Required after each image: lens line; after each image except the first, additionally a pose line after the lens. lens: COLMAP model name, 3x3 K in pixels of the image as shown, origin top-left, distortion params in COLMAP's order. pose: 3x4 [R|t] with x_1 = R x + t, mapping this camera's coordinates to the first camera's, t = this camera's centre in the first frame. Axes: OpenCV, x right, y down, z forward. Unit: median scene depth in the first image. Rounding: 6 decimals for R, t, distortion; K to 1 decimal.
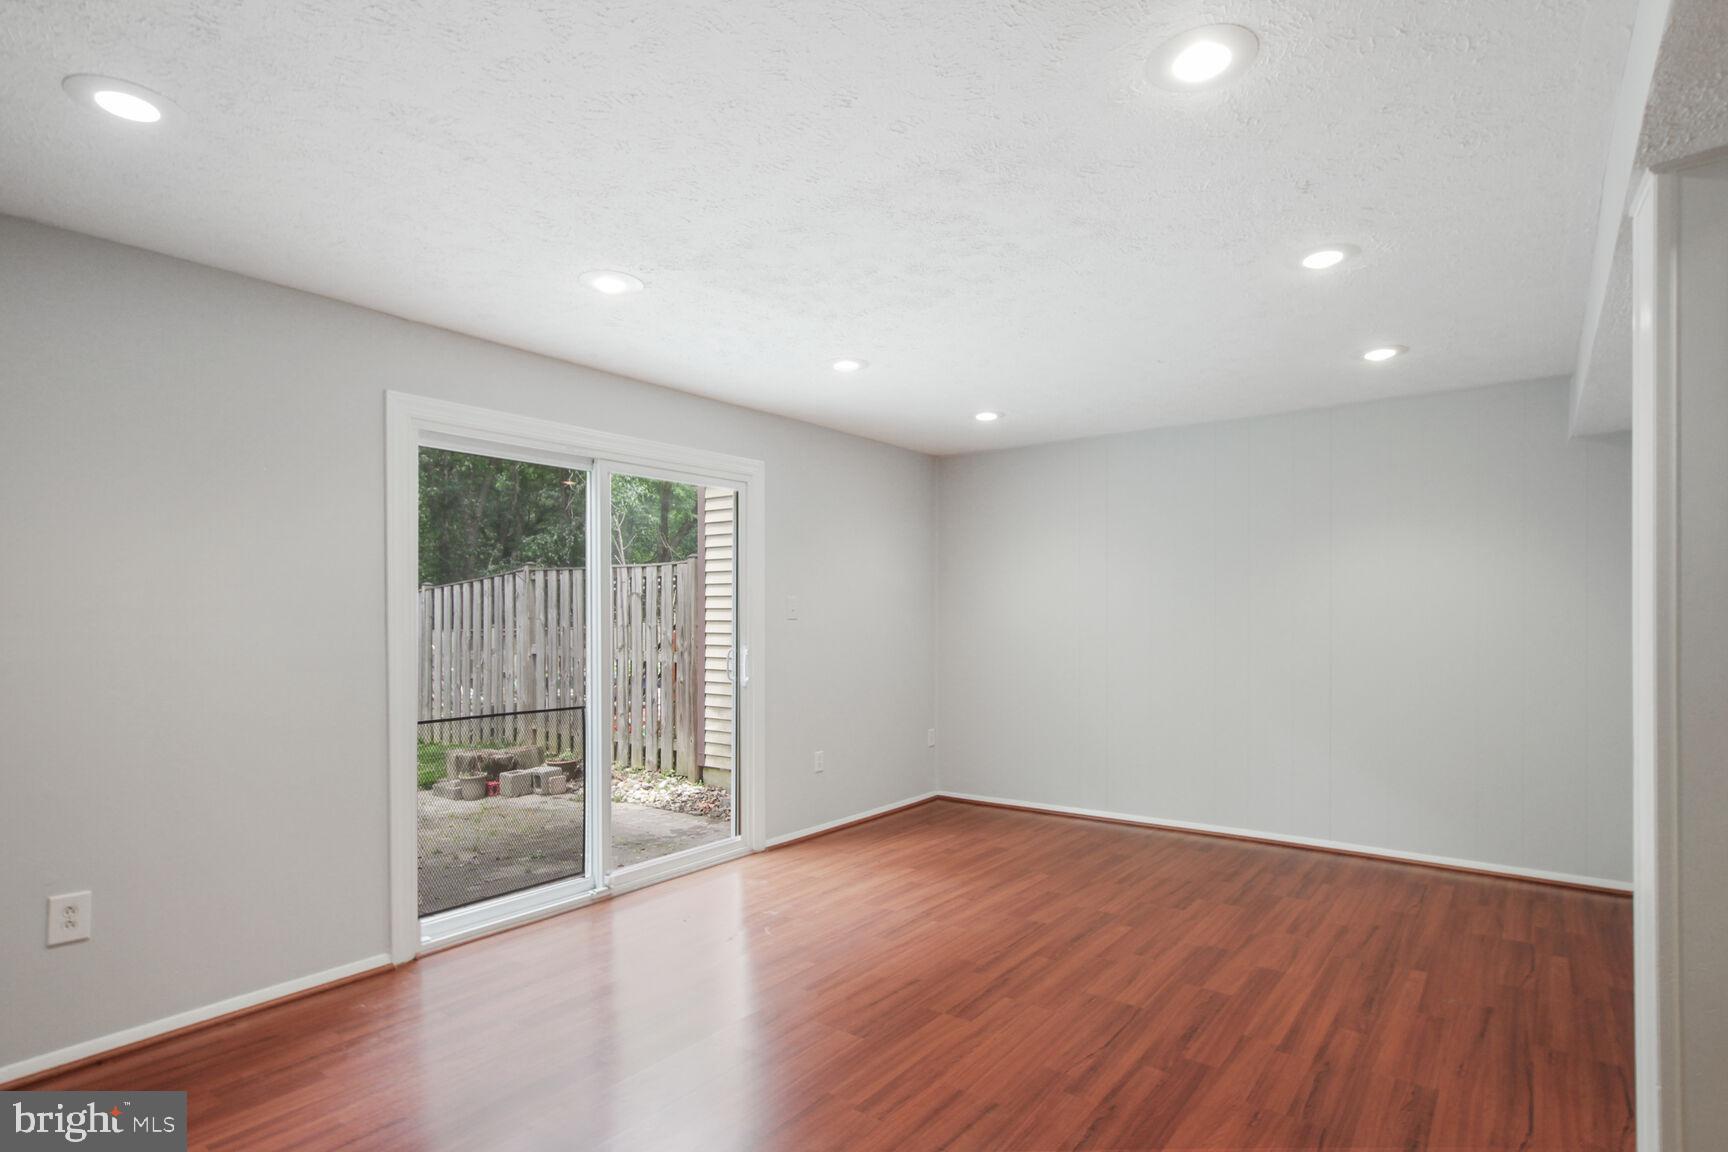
lens RADIAL K [[897.9, 0, 868.9], [0, 897.9, 605.5], [0, 0, 1]] dist [-0.000473, -0.001259]
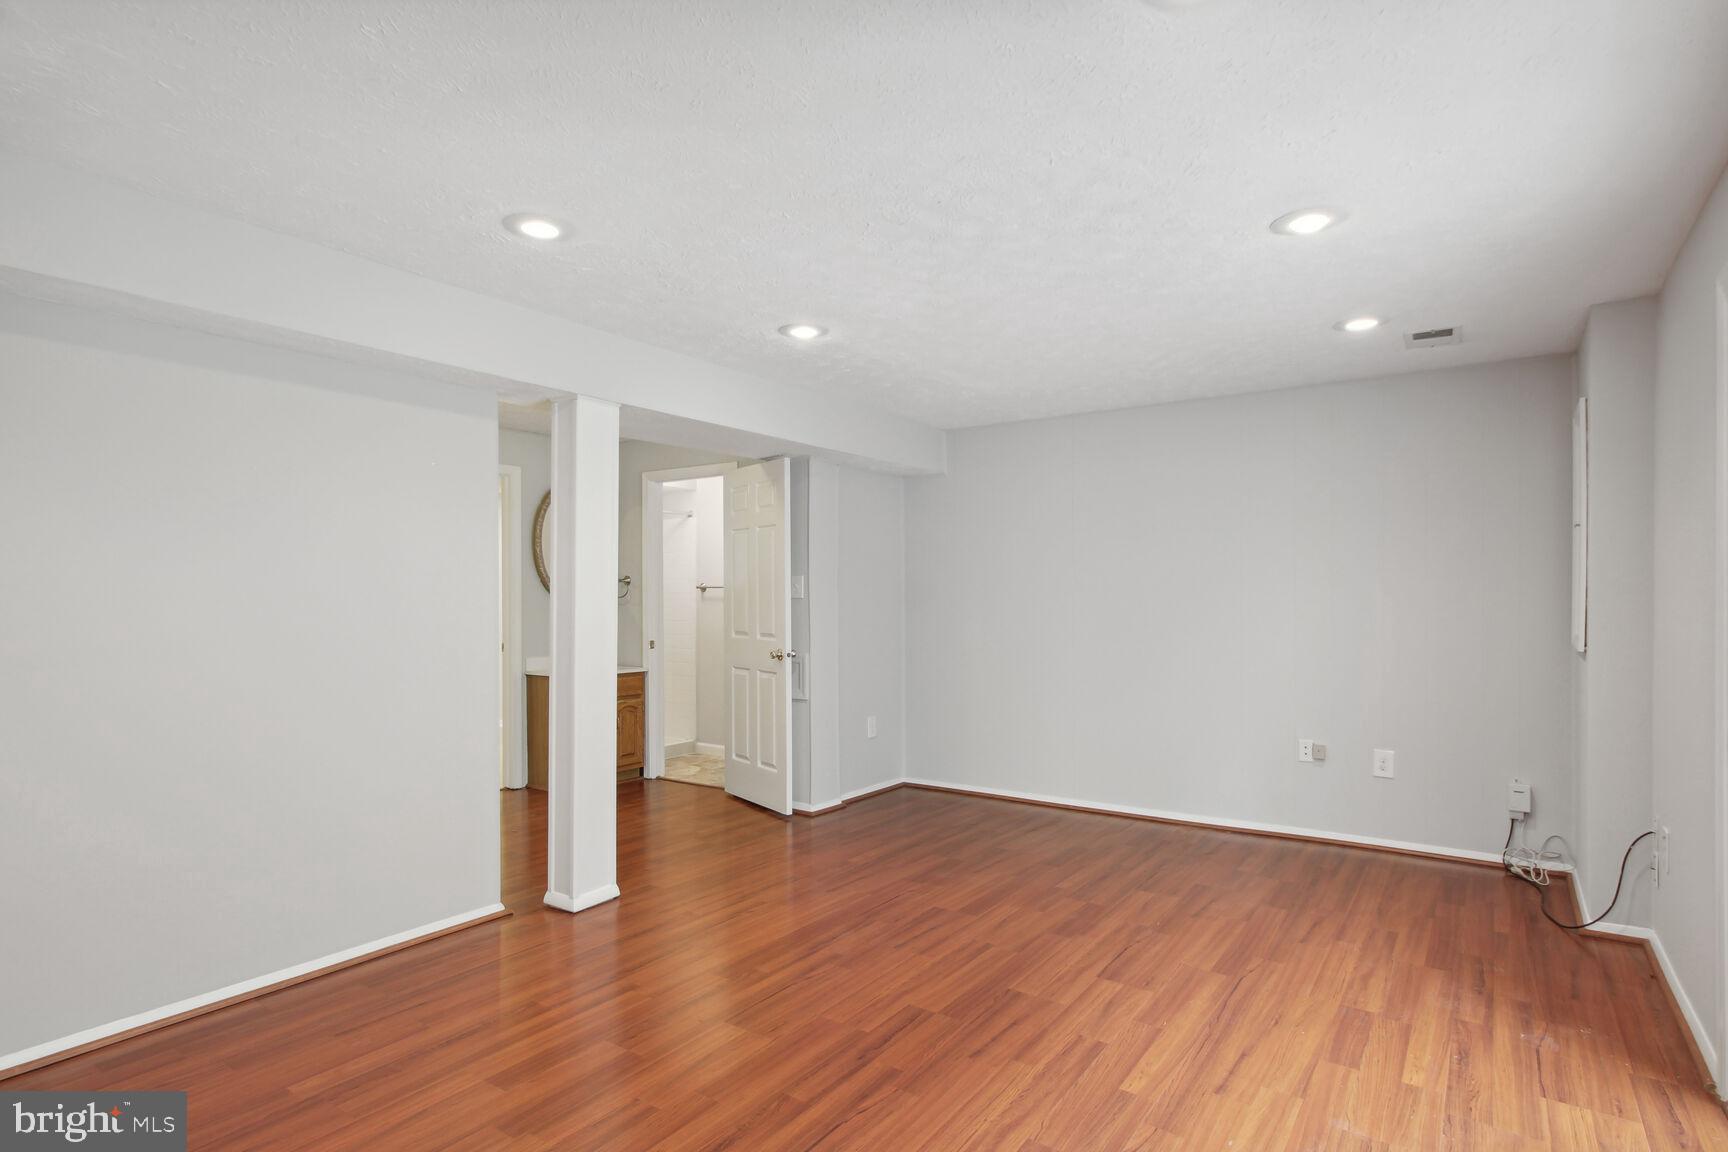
lens RADIAL K [[897.9, 0, 849.8], [0, 897.9, 591.4], [0, 0, 1]] dist [-0.000473, -0.001259]
pose [[-0.999913, 0.005709, -0.011860, 0.176985], [0.005884, 0.999874, -0.014761, 0.014936], [0.011774, -0.014830, -0.999821, 1.883041]]
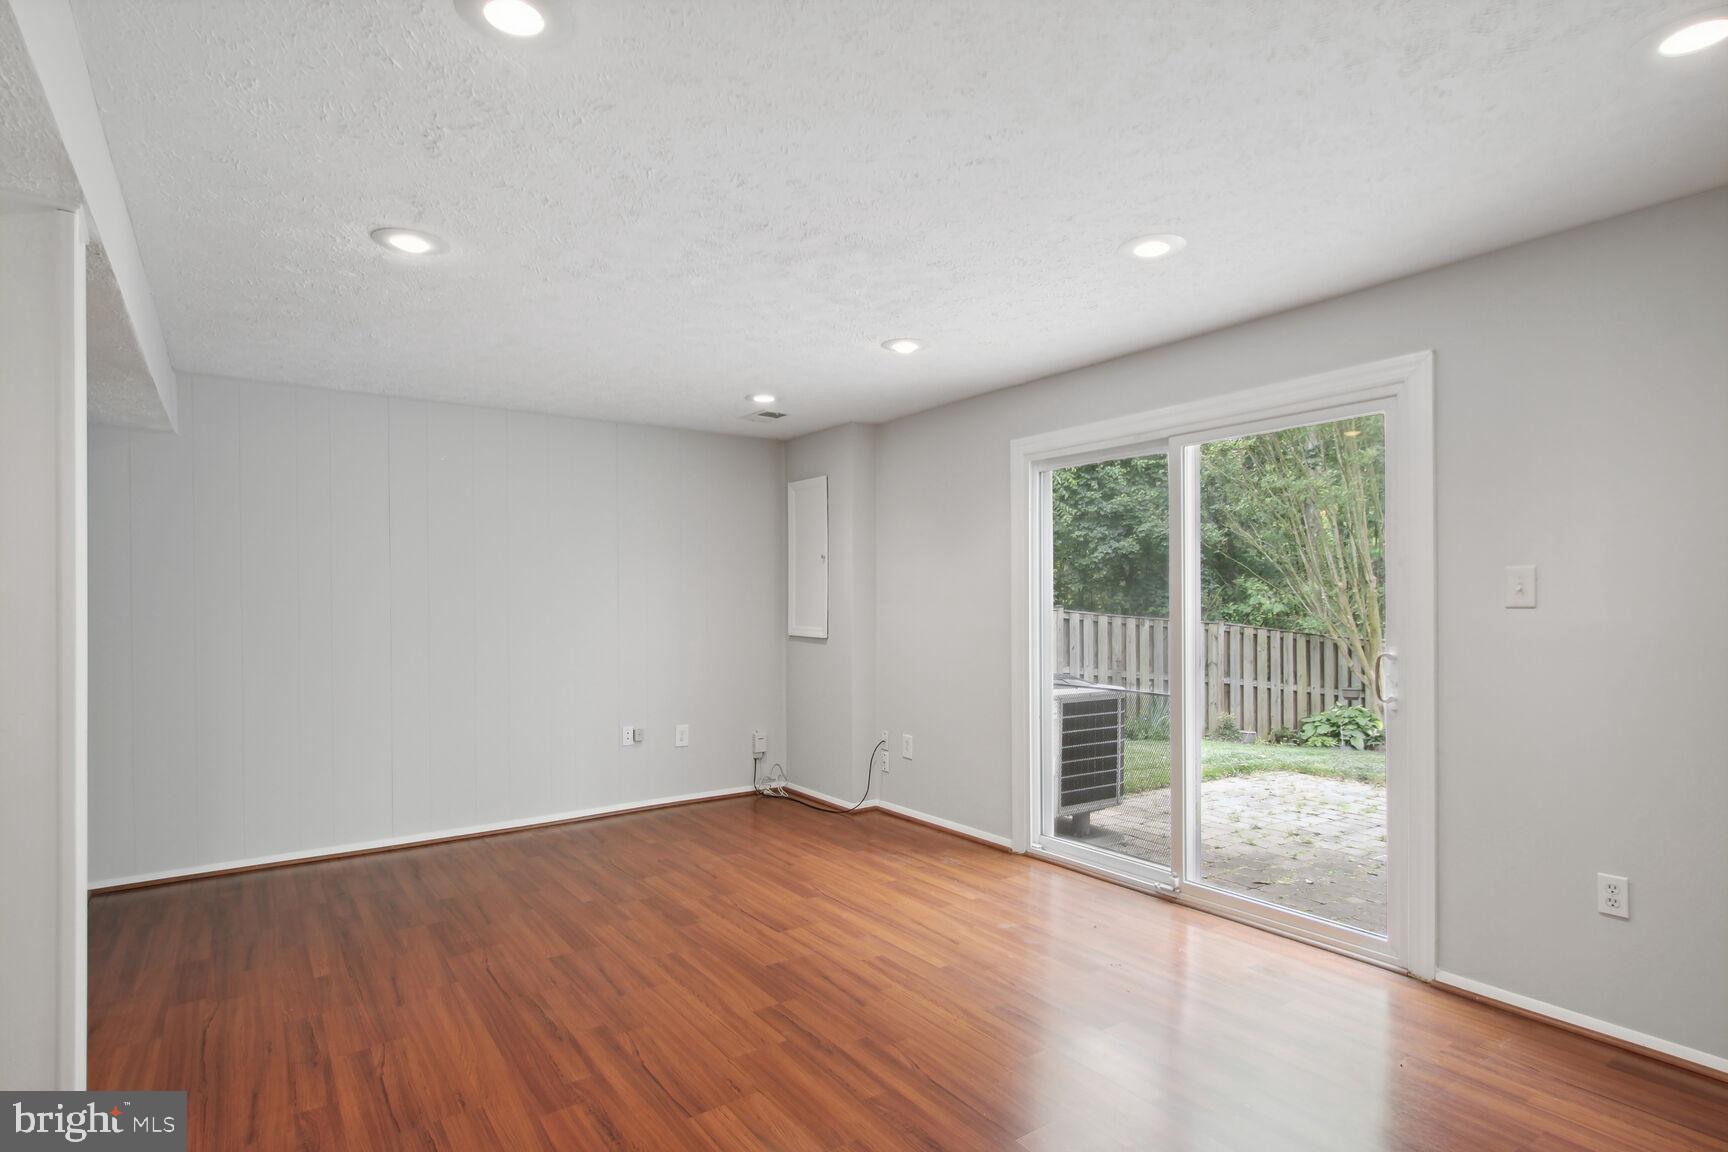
lens RADIAL K [[897.9, 0, 866.5], [0, 897.9, 587.5], [0, 0, 1]] dist [-0.000473, -0.001259]
pose [[-0.316317, -0.005869, -0.948635, 0.963819], [0.018374, 0.999755, -0.012311, 0.003256], [0.948476, -0.021324, -0.316132, 1.358109]]
